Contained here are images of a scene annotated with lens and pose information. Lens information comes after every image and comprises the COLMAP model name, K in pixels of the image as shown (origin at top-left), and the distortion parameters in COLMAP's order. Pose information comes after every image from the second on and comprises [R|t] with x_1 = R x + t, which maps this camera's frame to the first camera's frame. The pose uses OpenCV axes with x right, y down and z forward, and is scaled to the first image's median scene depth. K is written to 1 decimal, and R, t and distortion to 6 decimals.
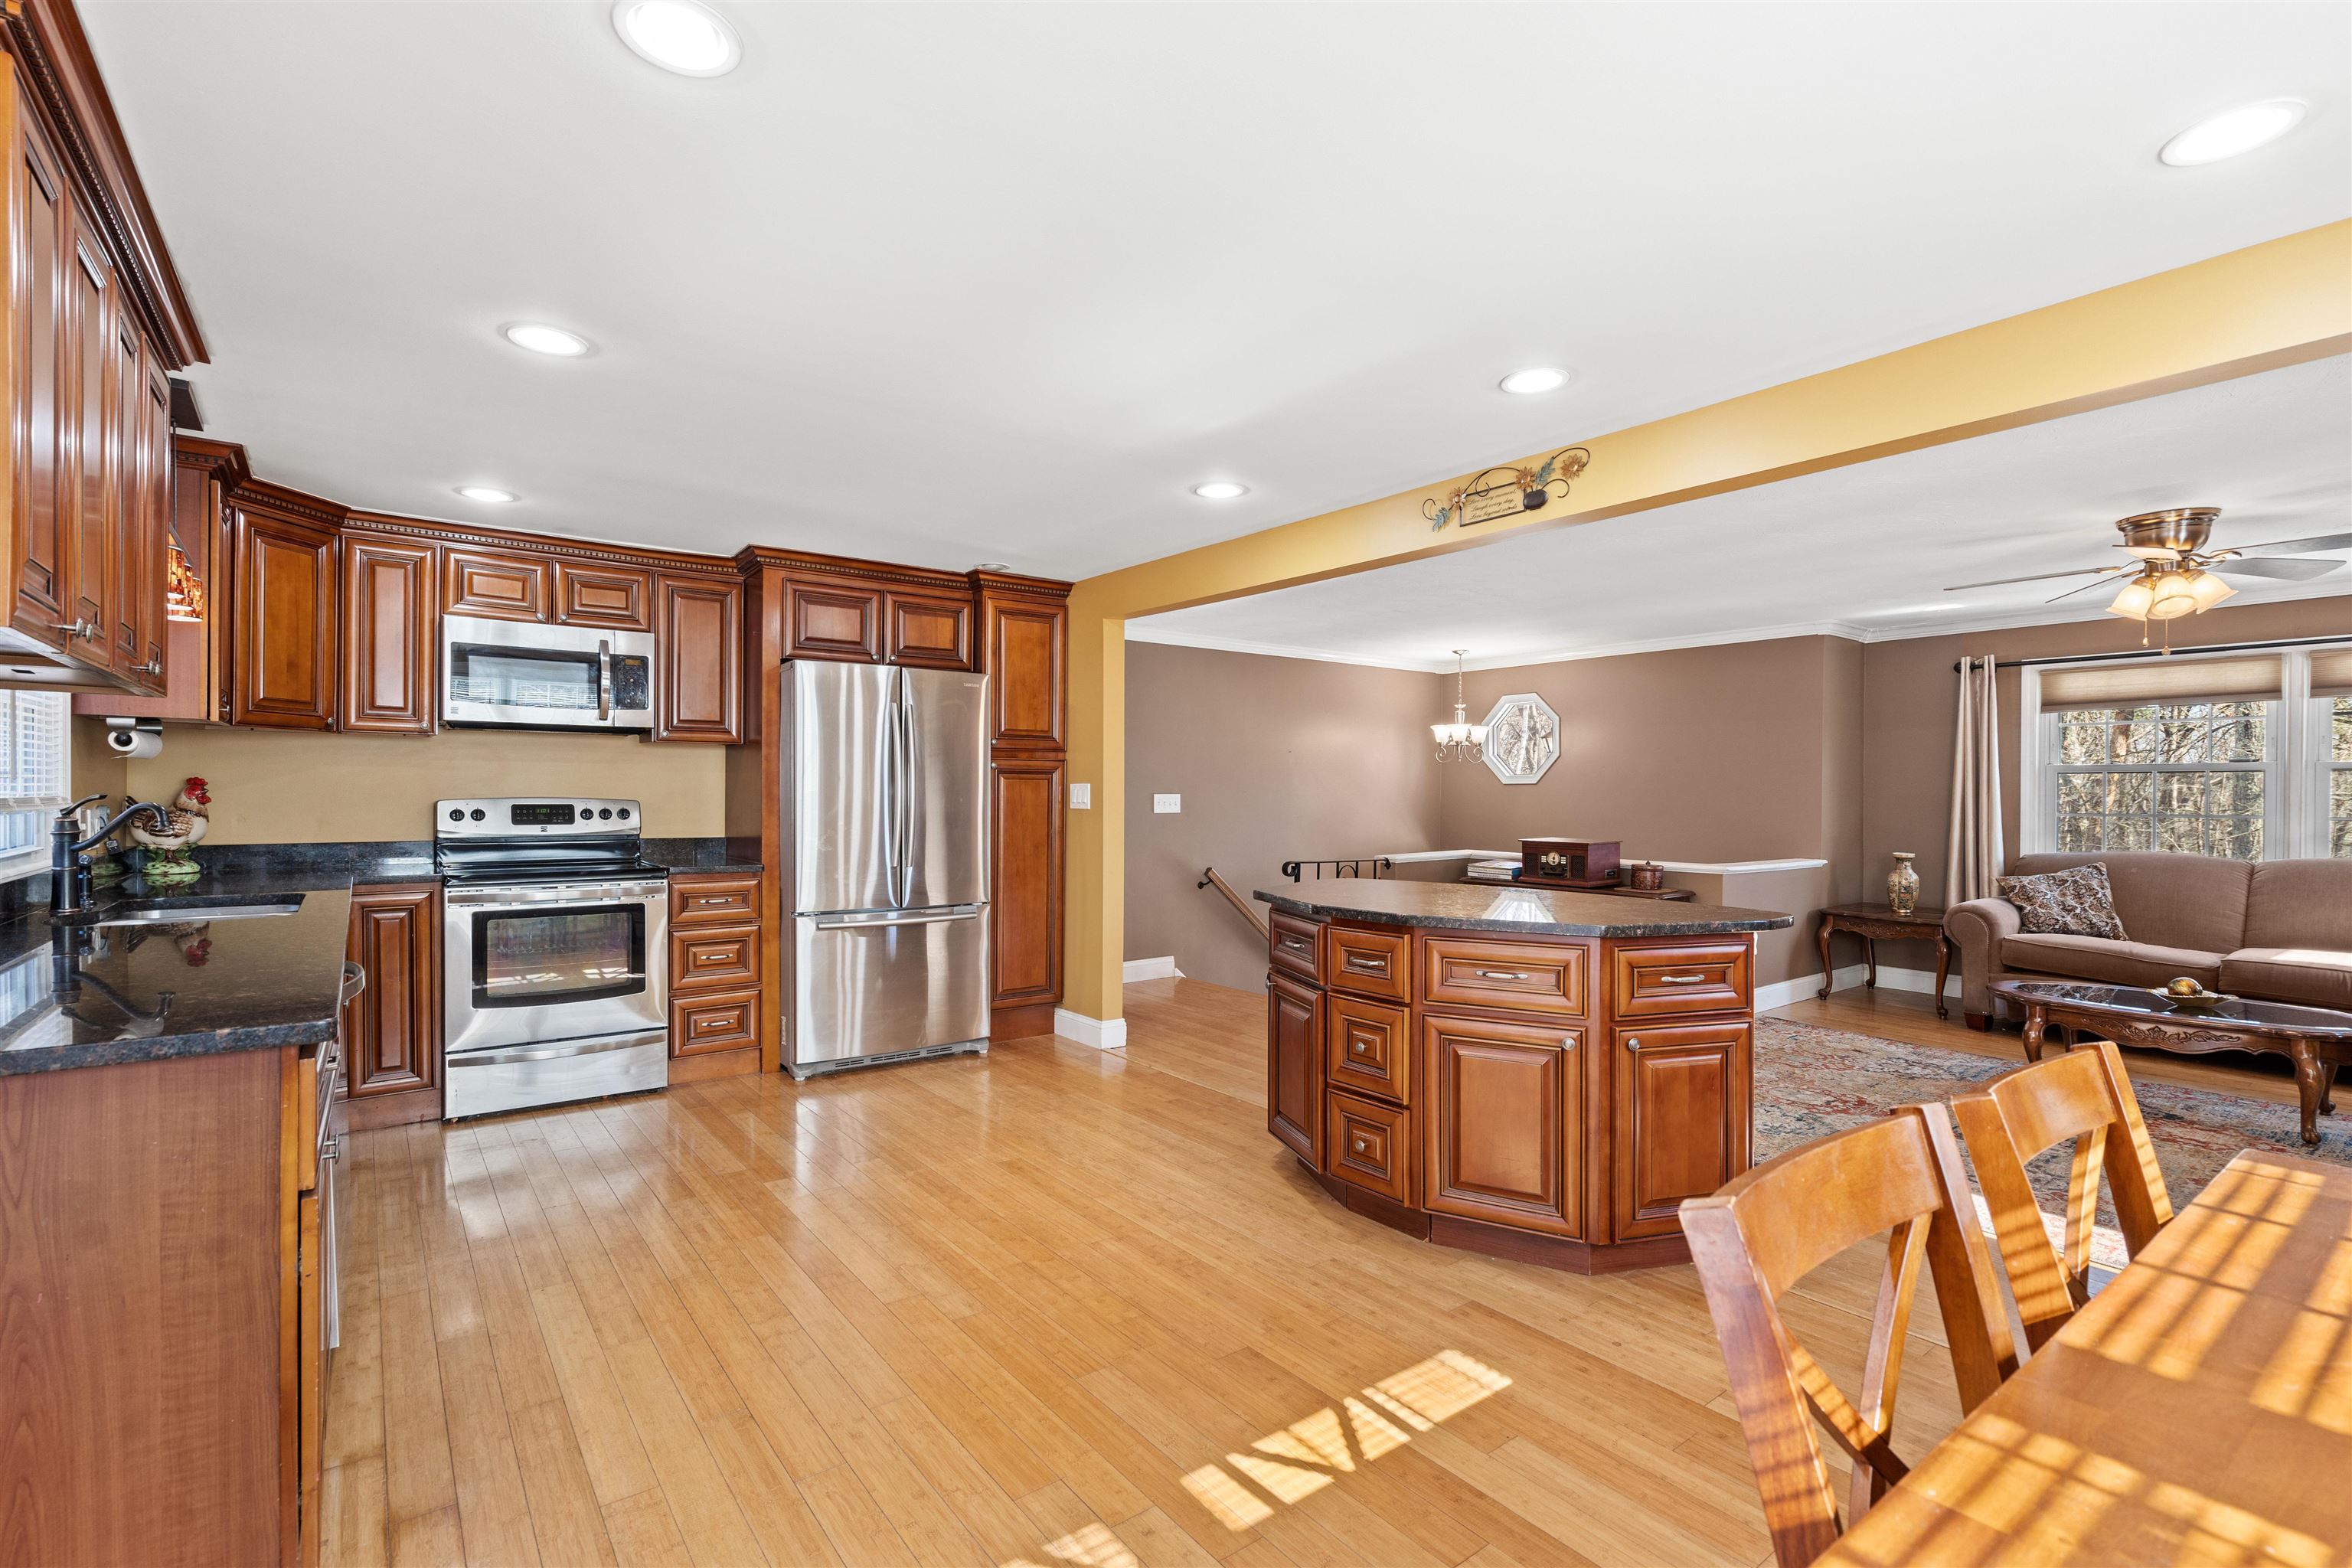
lens RADIAL K [[1068.6, 0, 1157.4], [0, 1068.6, 802.9], [0, 0, 1]] dist [-0.007897, 0.002584]
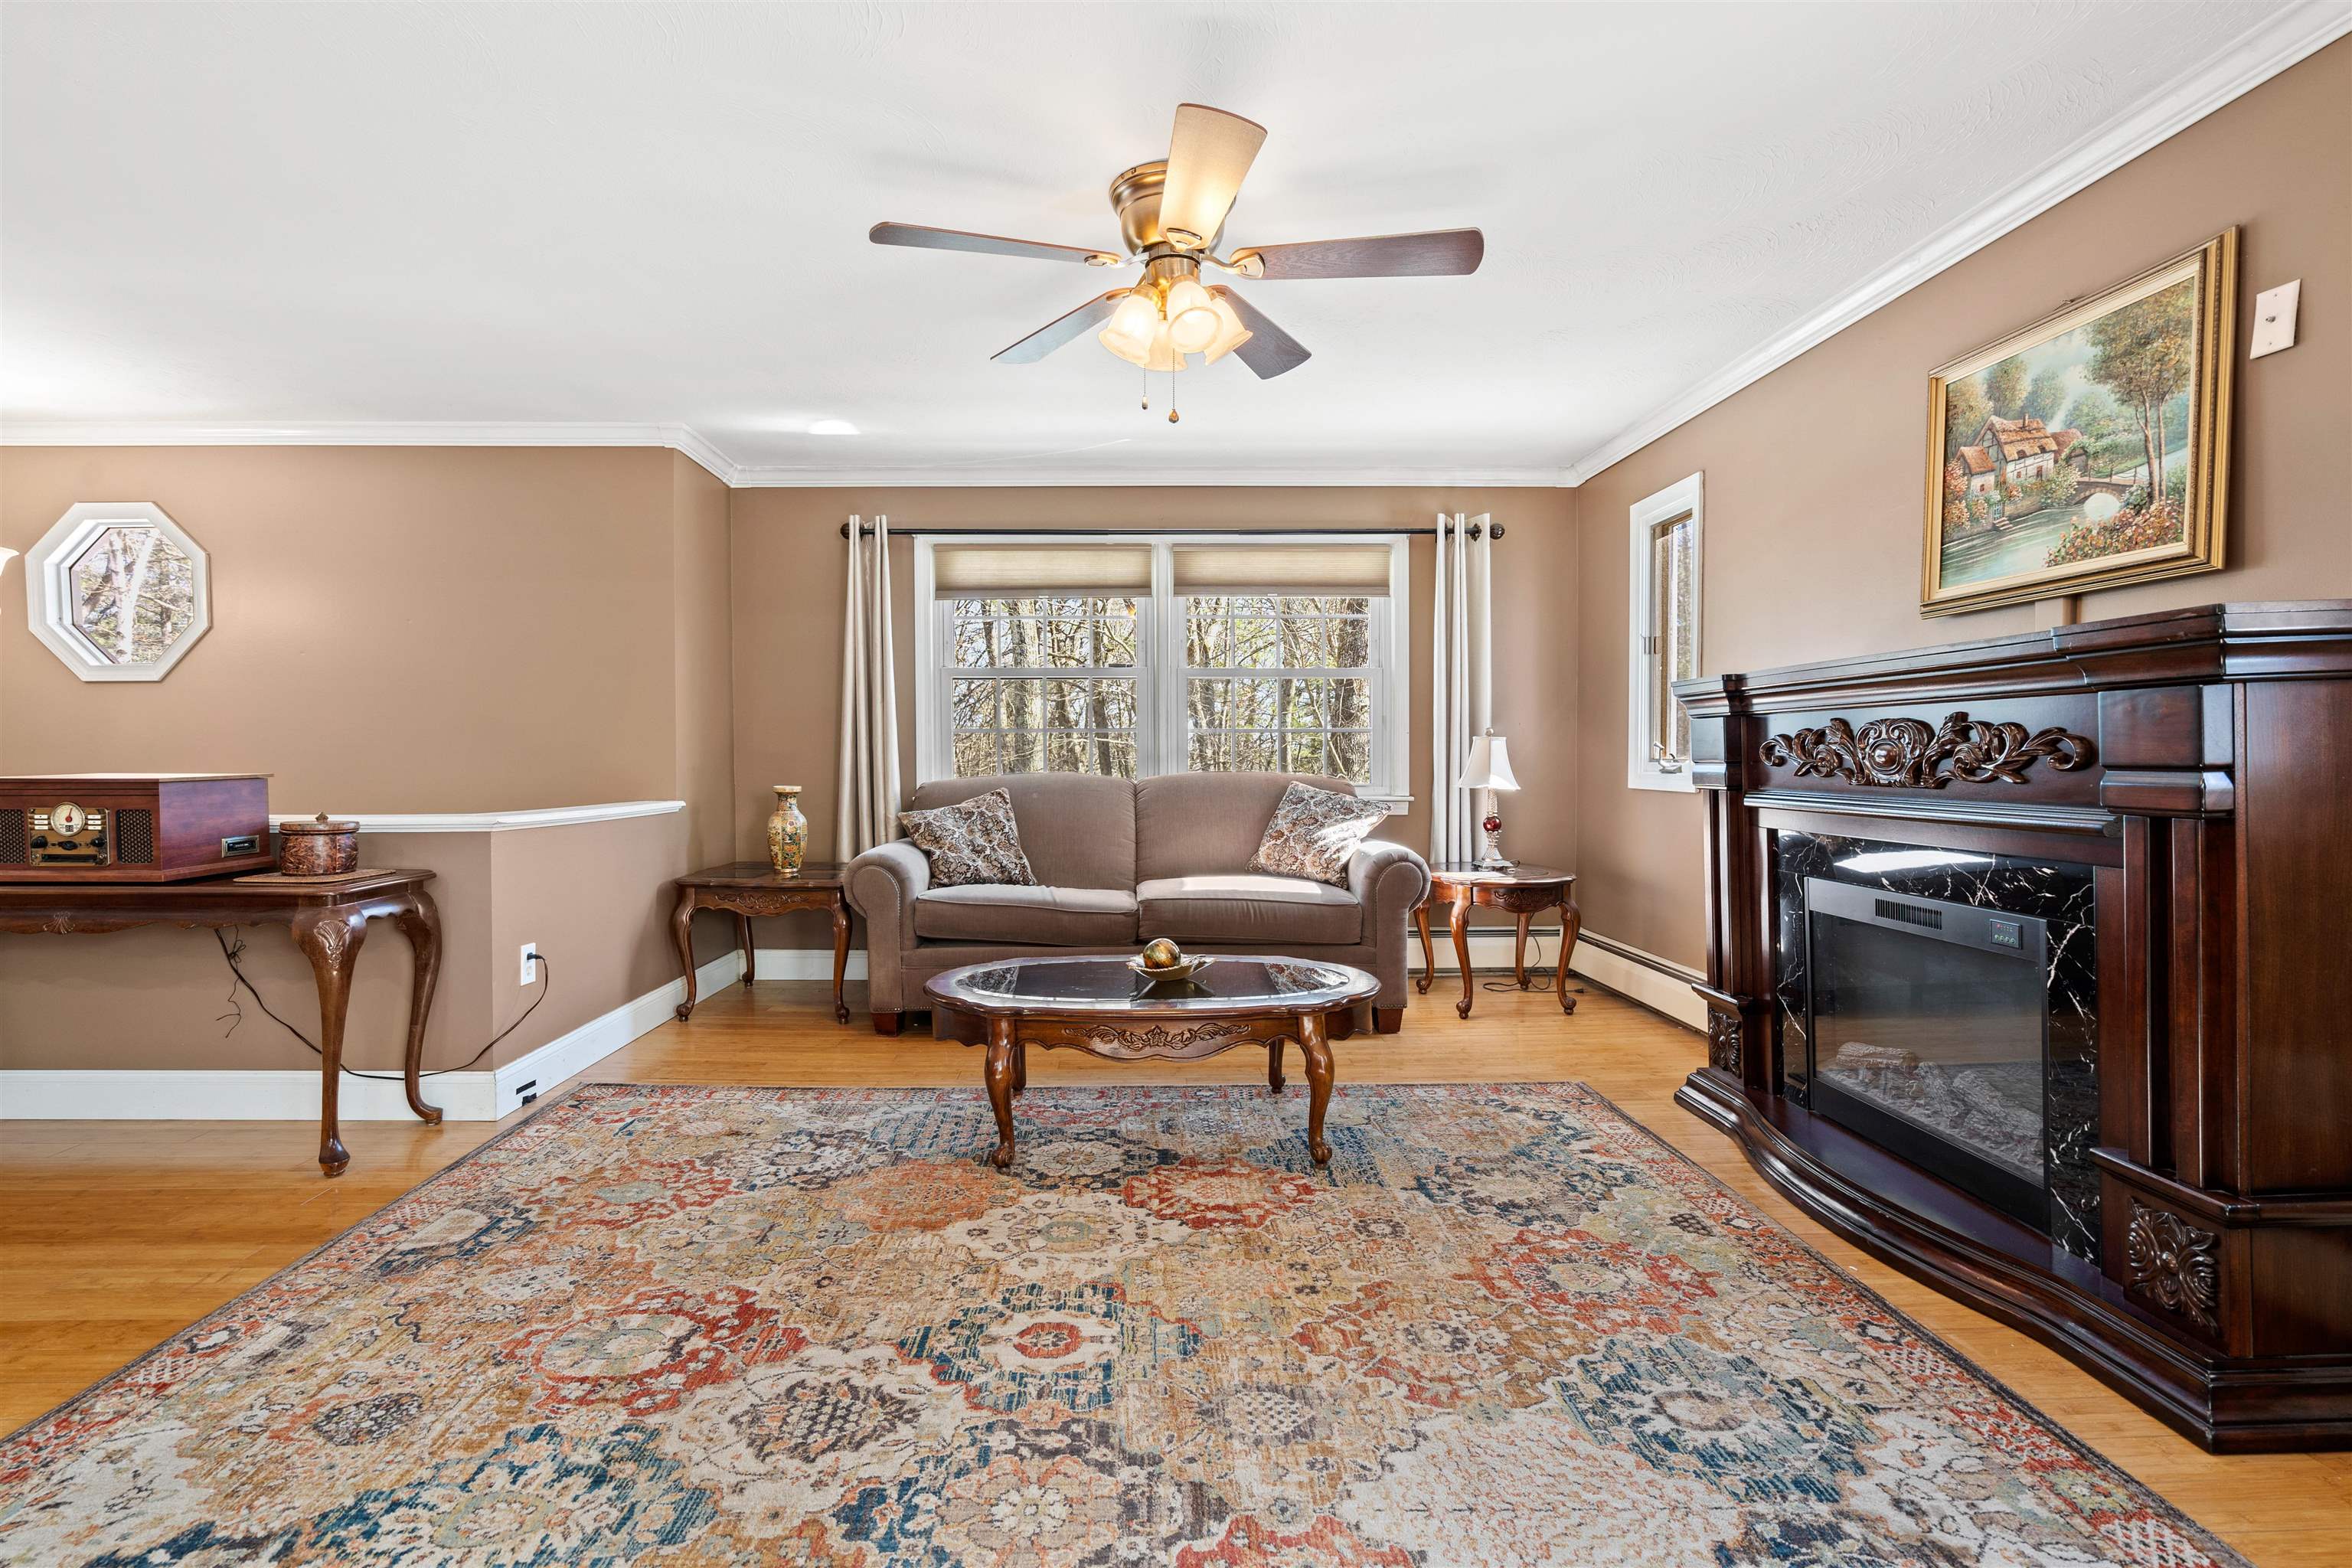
lens RADIAL K [[1068.6, 0, 1143.0], [0, 1068.6, 795.9], [0, 0, 1]] dist [-0.007897, 0.002584]
pose [[0.580163, -0.033283, 0.813820, 0.330009], [0.011964, 0.999405, 0.032344, 0.040936], [-0.814413, -0.009028, 0.580216, 0.499562]]
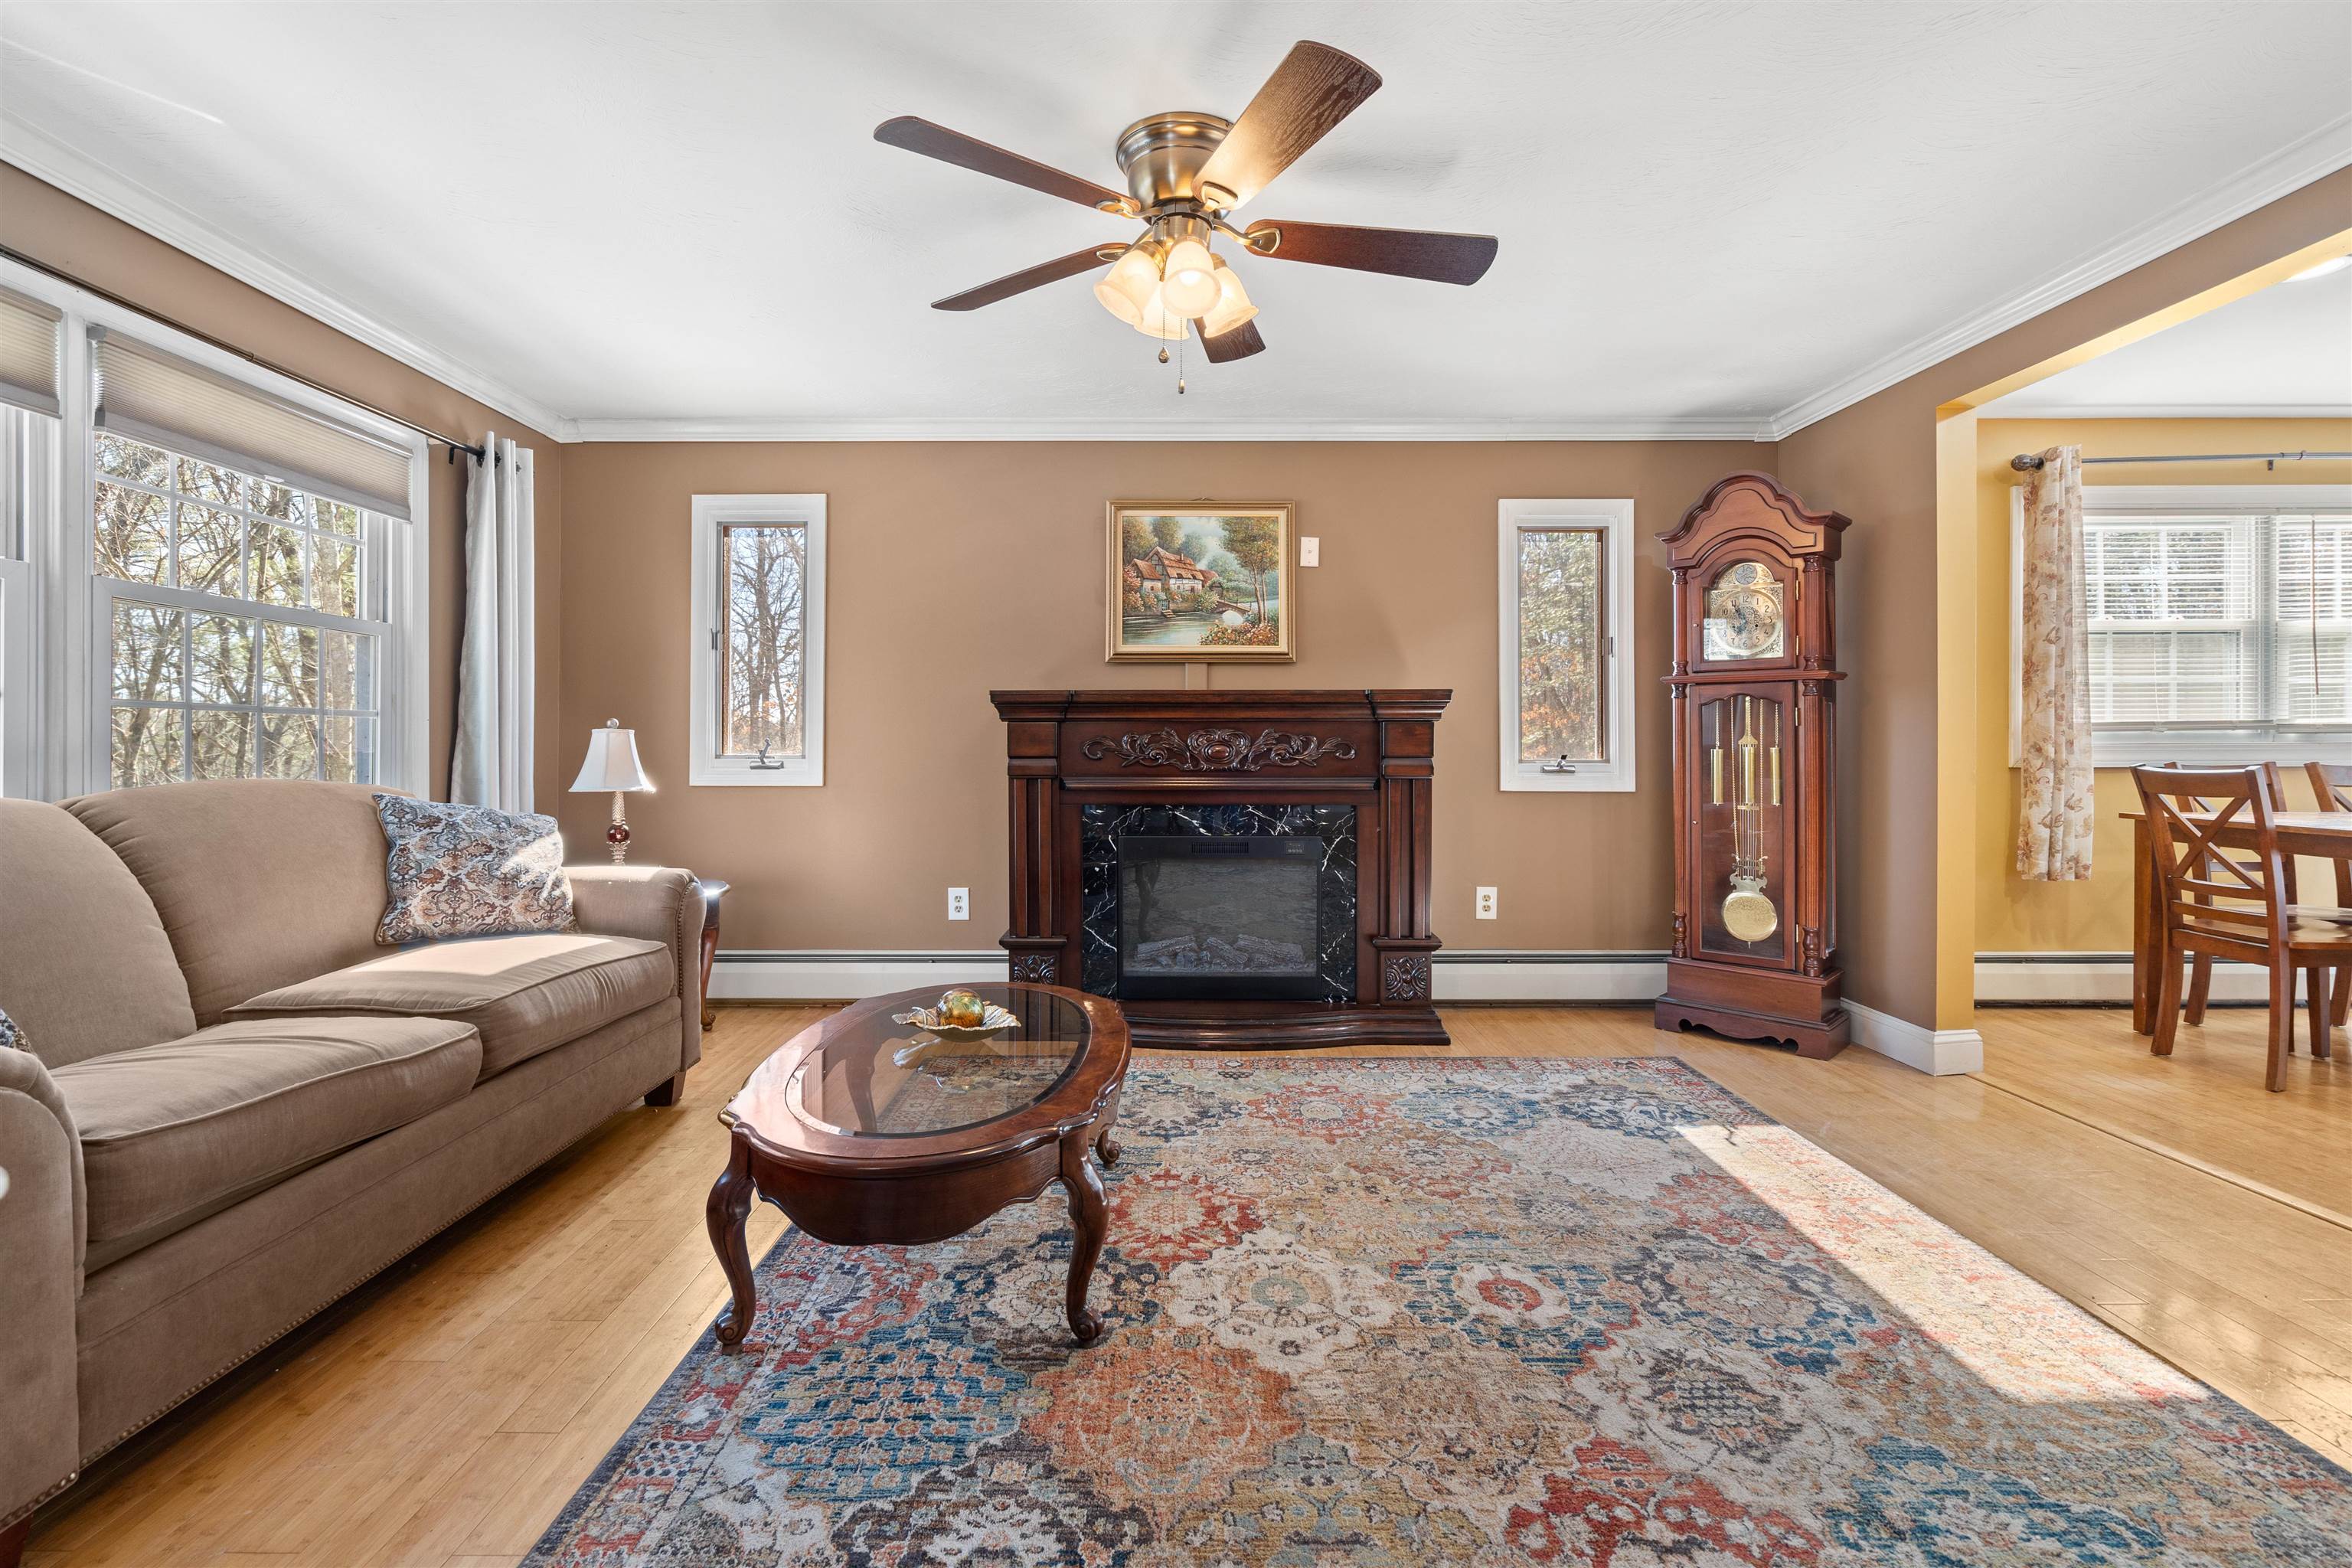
lens RADIAL K [[1068.6, 0, 1159.2], [0, 1068.6, 763.0], [0, 0, 1]] dist [-0.007897, 0.002584]
pose [[-0.798981, -0.007253, 0.601312, 0.467903], [0.005914, 0.999784, 0.019918, 0.034962], [-0.601327, 0.019471, -0.798766, 1.109250]]
